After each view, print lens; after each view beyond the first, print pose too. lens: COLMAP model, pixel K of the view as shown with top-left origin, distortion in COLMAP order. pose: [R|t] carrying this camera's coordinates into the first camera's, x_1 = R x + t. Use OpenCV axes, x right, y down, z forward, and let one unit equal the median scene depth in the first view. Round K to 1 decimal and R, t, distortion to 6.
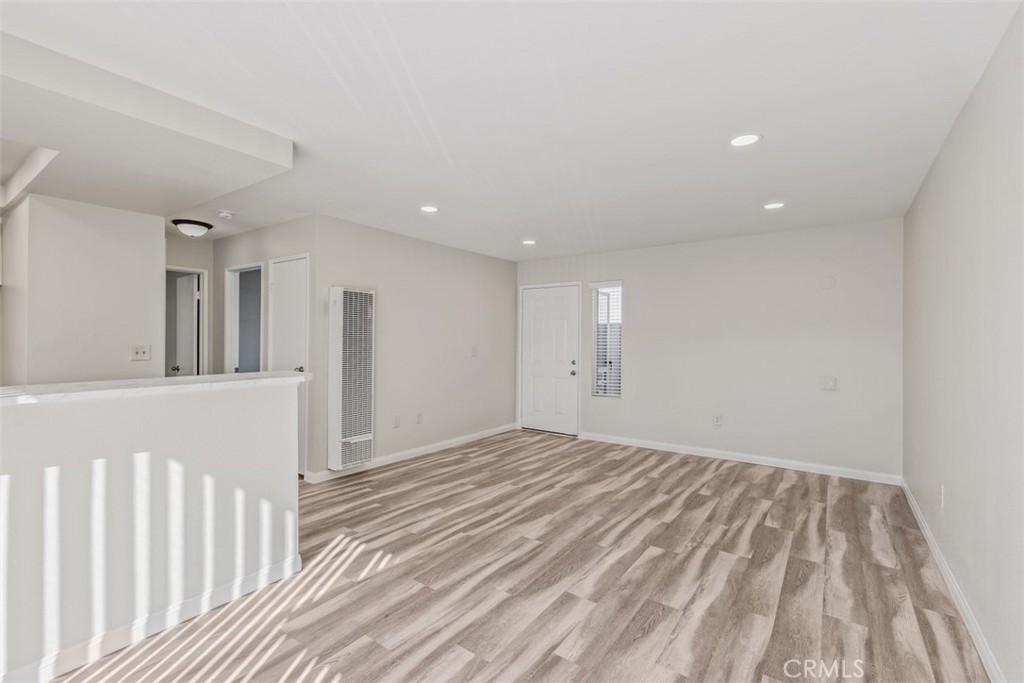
lens RADIAL K [[449.5, 0, 508.5], [0, 449.5, 341.8], [0, 0, 1]] dist [0.005042, 0.000163]
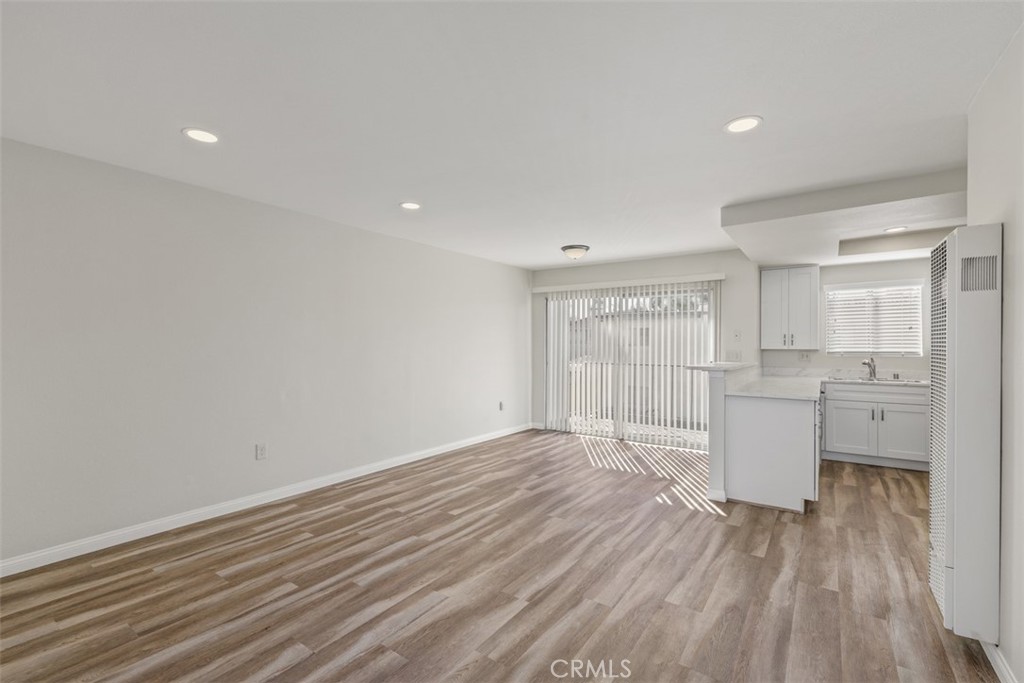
lens RADIAL K [[449.5, 0, 514.7], [0, 449.5, 343.0], [0, 0, 1]] dist [0.005042, 0.000163]
pose [[-0.999800, -0.009631, -0.017502, 0.166580], [-0.009623, 0.999954, -0.000541, -0.003357], [0.017506, -0.000372, -0.999847, 1.977124]]
